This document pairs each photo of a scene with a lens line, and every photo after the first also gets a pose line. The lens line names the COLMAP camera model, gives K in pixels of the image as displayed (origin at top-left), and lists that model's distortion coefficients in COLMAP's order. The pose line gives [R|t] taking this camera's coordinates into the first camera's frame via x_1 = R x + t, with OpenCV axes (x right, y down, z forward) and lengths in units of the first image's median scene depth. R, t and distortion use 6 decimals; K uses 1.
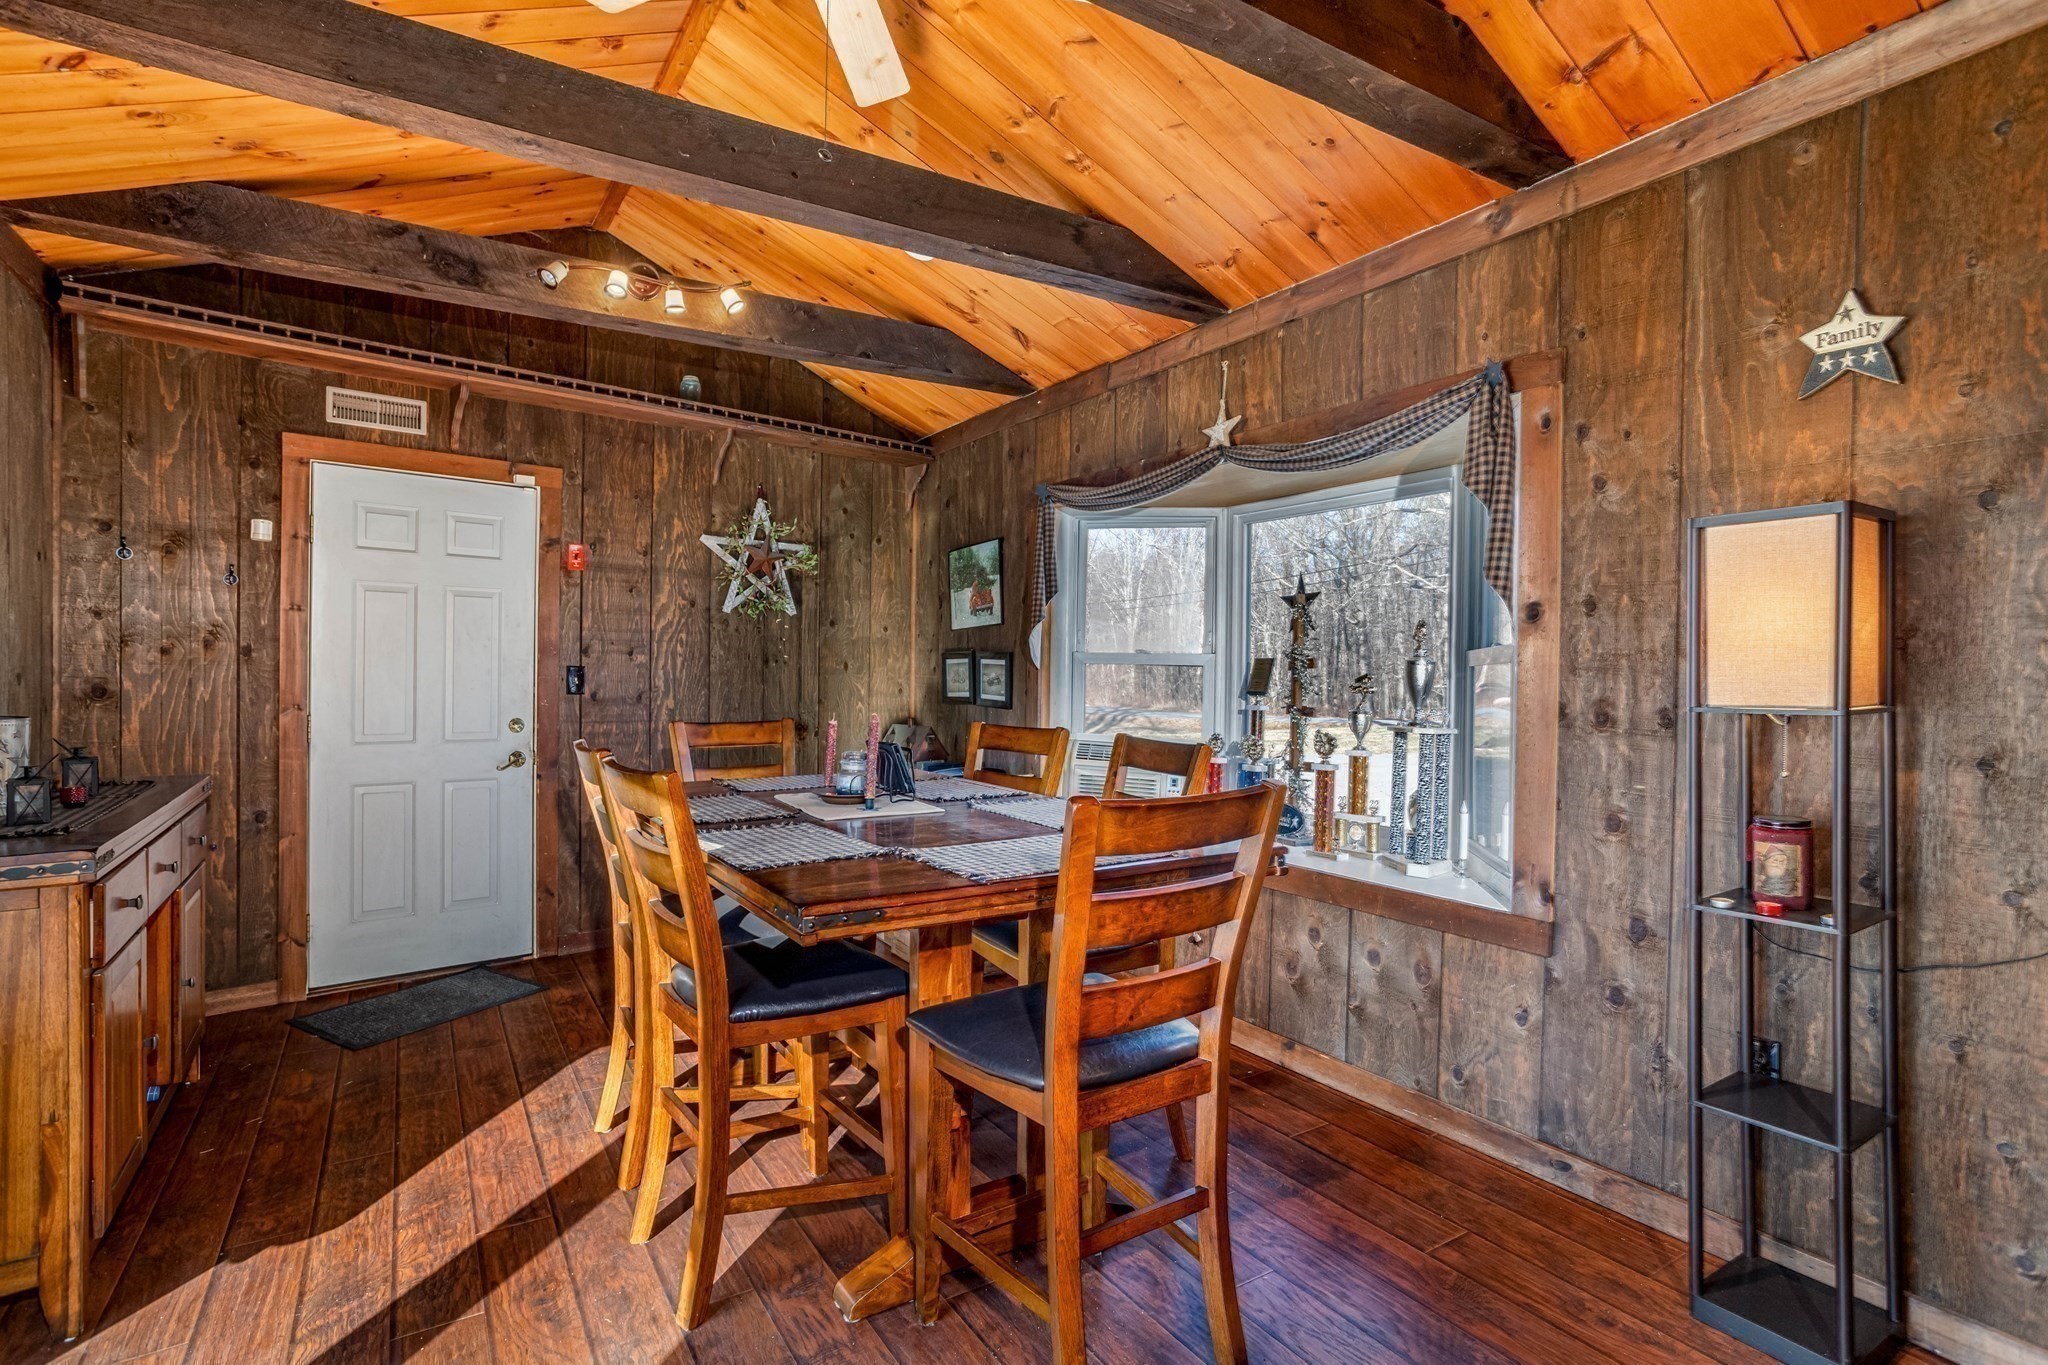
lens RADIAL K [[1049.7, 0, 1016.4], [0, 1049.7, 684.6], [0, 0, 1]] dist [-0.057024, 0.036399]
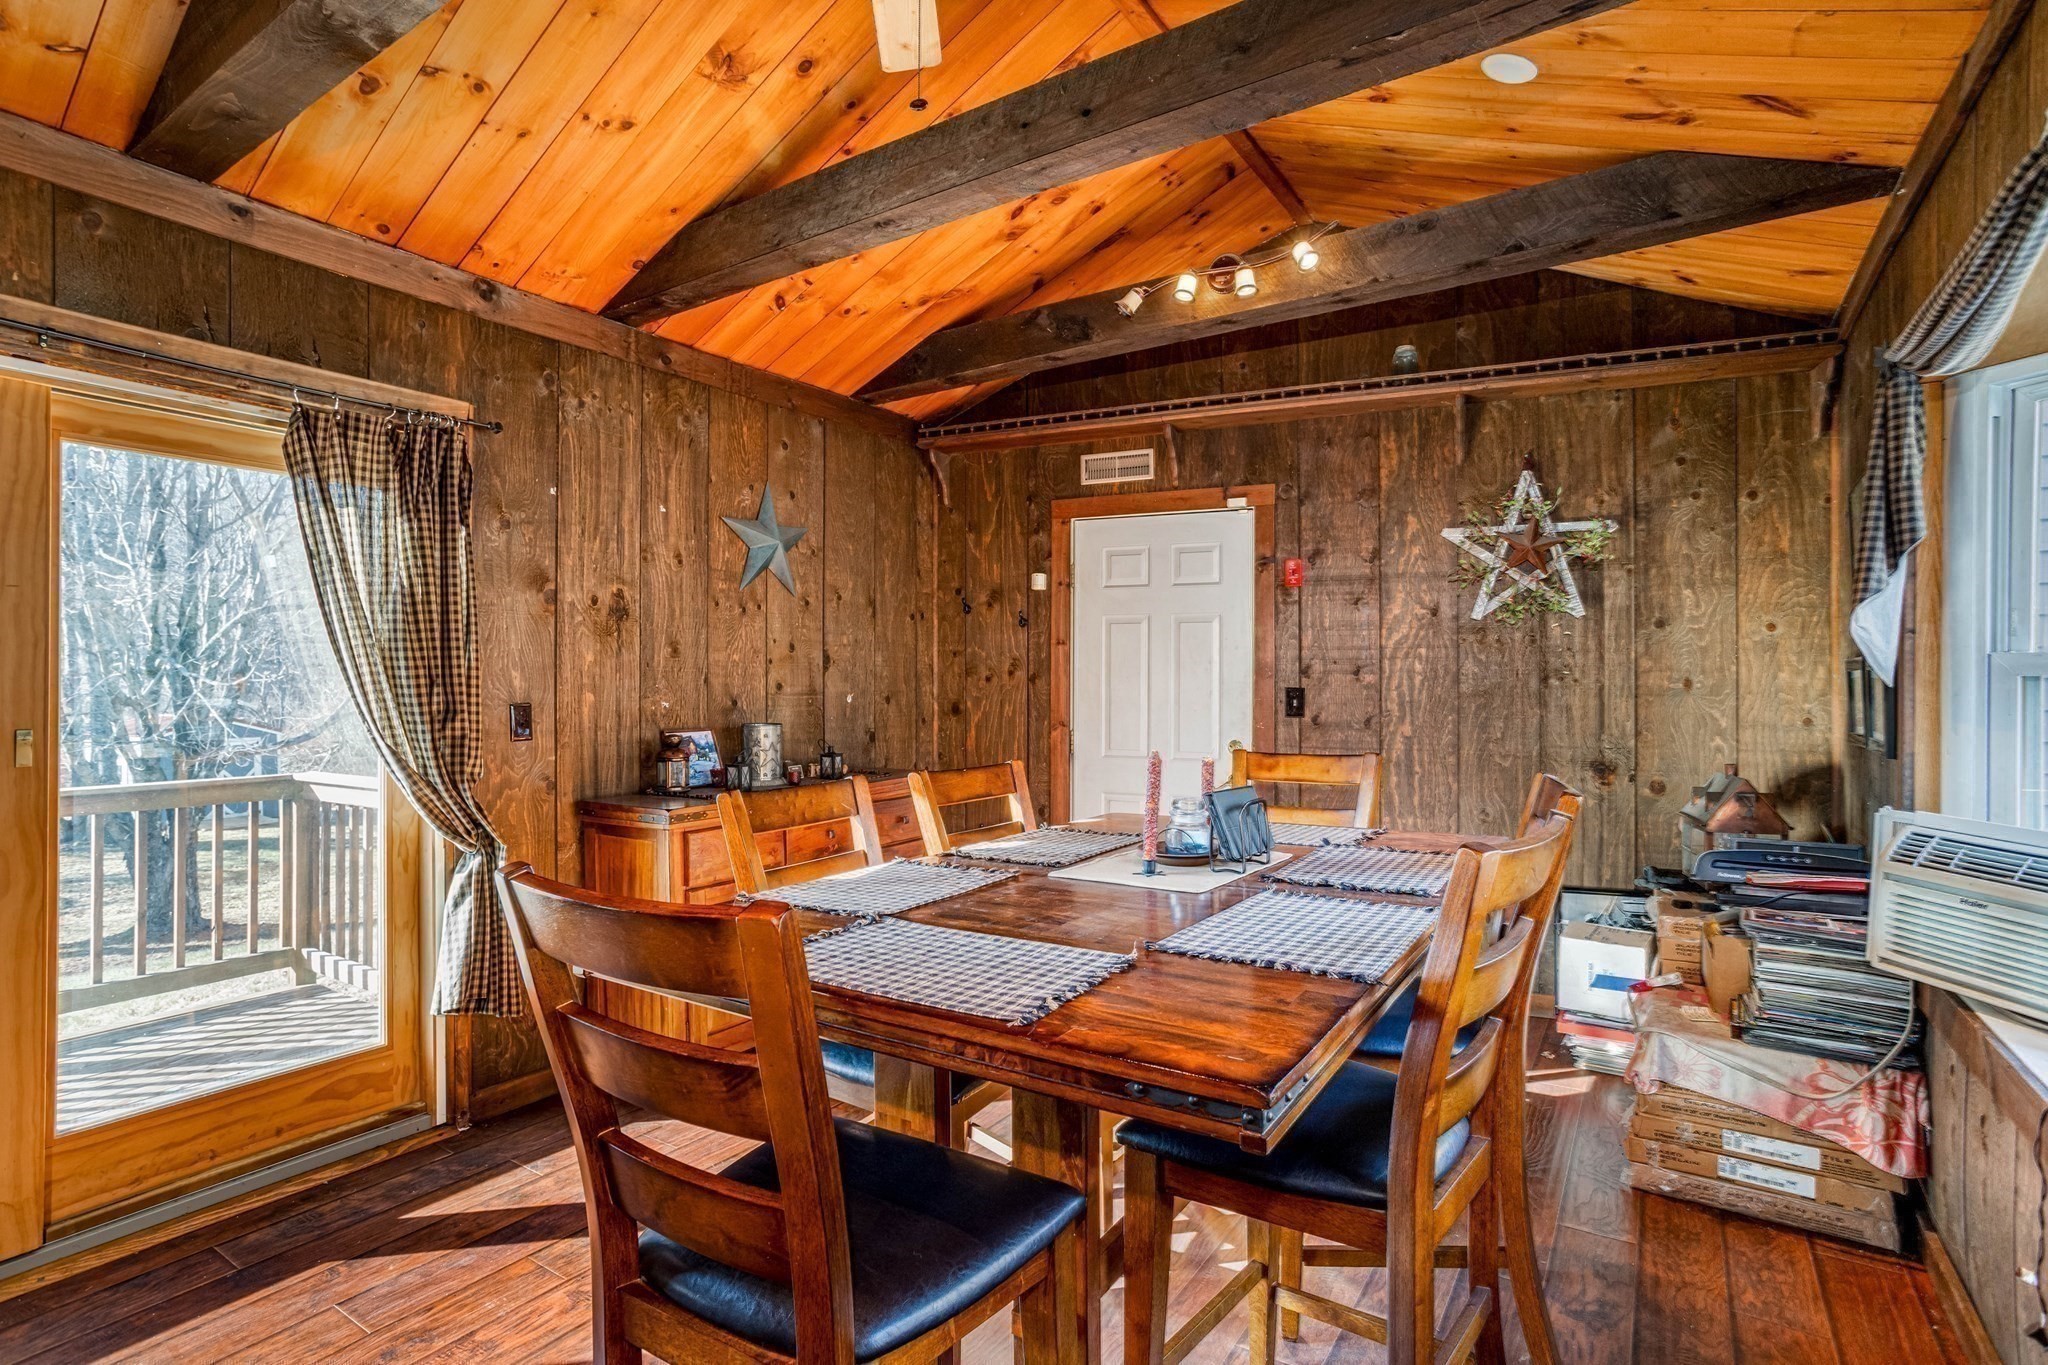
lens RADIAL K [[1049.7, 0, 1016.4], [0, 1049.7, 684.6], [0, 0, 1]] dist [-0.057024, 0.036399]
pose [[0.384051, -0.009649, -0.923261, 0.344989], [-0.007544, 0.999879, -0.013588, -0.005664], [0.923281, 0.012184, 0.383932, 0.383968]]
